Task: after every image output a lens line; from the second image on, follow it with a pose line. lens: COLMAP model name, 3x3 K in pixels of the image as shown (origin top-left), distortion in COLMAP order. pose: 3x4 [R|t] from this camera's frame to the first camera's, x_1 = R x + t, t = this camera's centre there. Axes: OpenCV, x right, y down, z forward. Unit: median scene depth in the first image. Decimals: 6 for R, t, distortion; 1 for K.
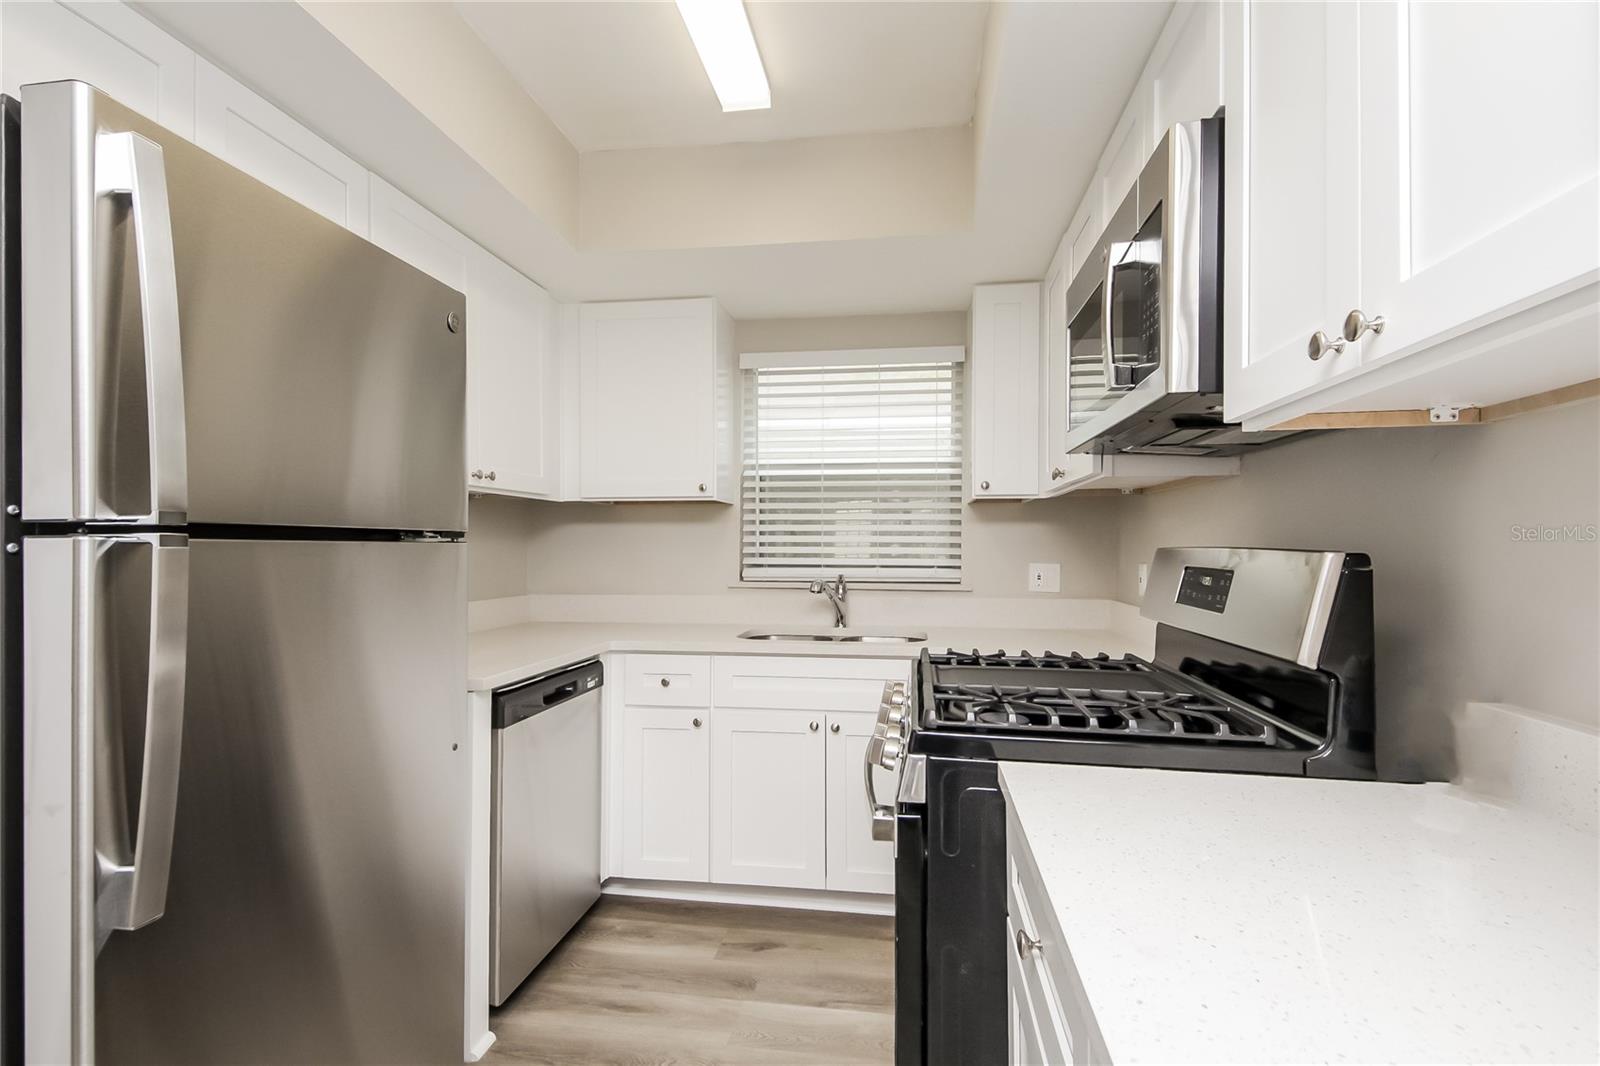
lens RADIAL K [[736.6, 0, 800.0], [0, 736.6, 533.0], [0, 0, 1]] dist [0.000066, 0.000005]
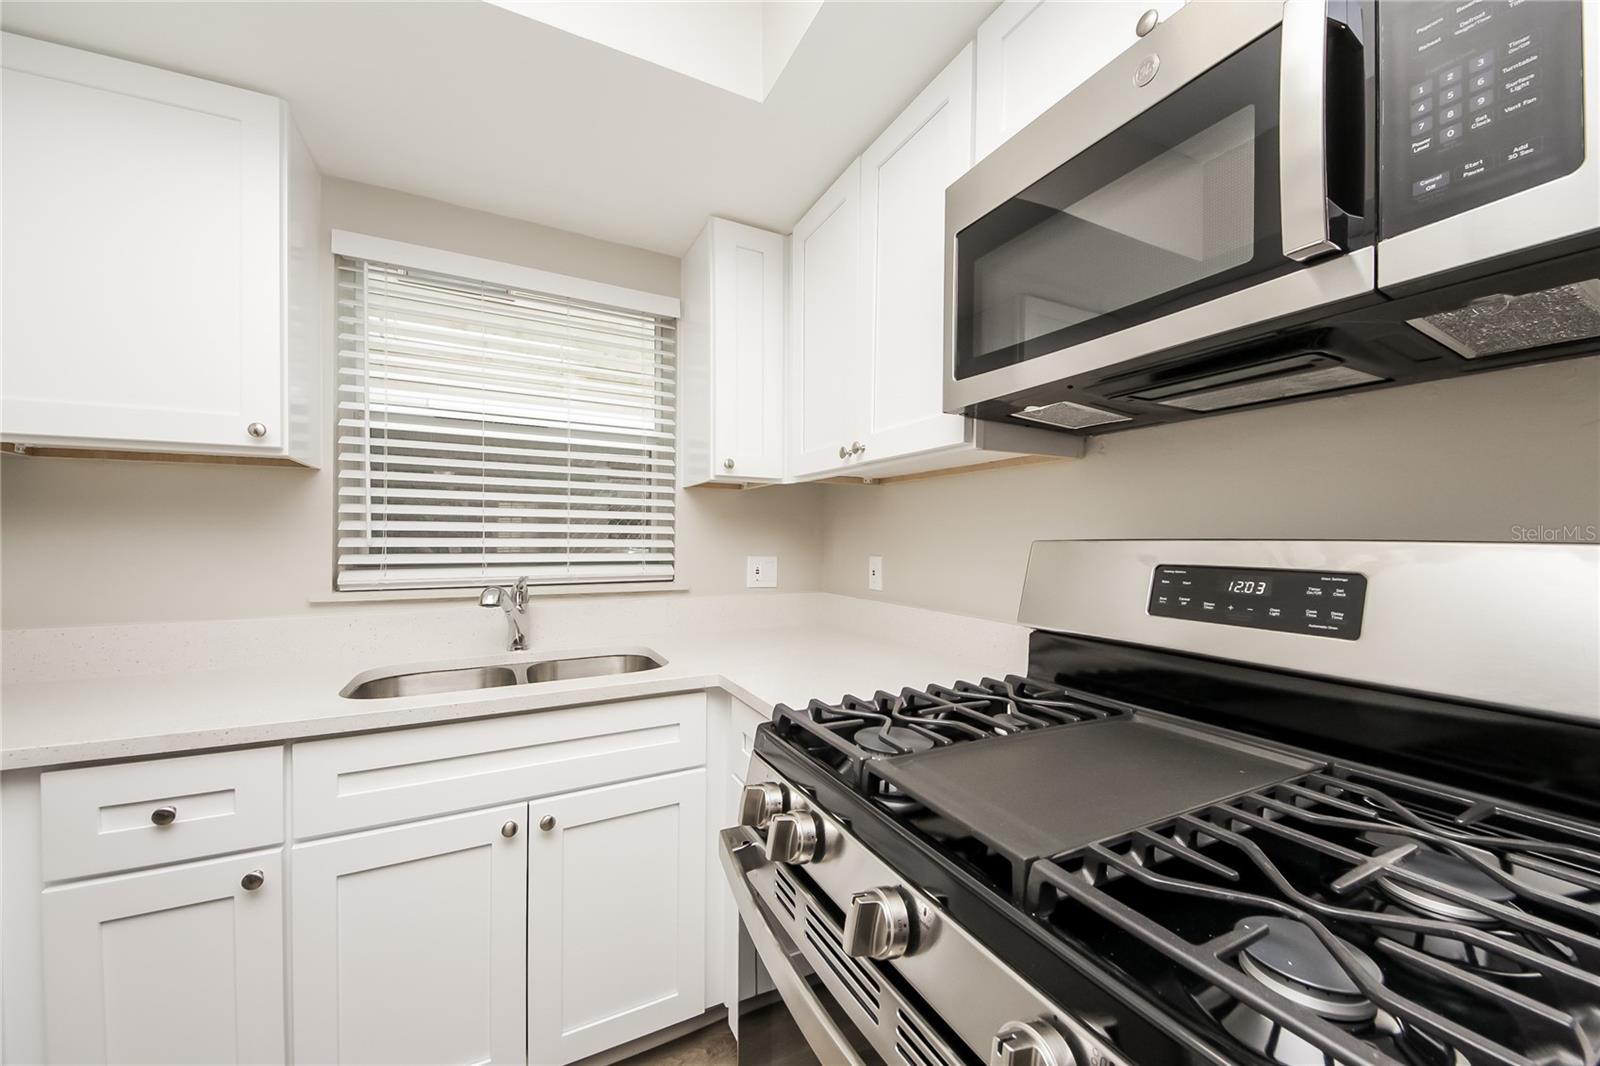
lens RADIAL K [[579.5, 0, 800.2], [0, 579.5, 539.3], [0, 0, 1]] dist [0.015394, -0.014171]
pose [[0.797759, 0.001220, 0.602975, -0.066076], [-0.012038, 0.999831, 0.013903, 0.008688], [-0.602857, -0.018350, 0.797639, 0.381963]]
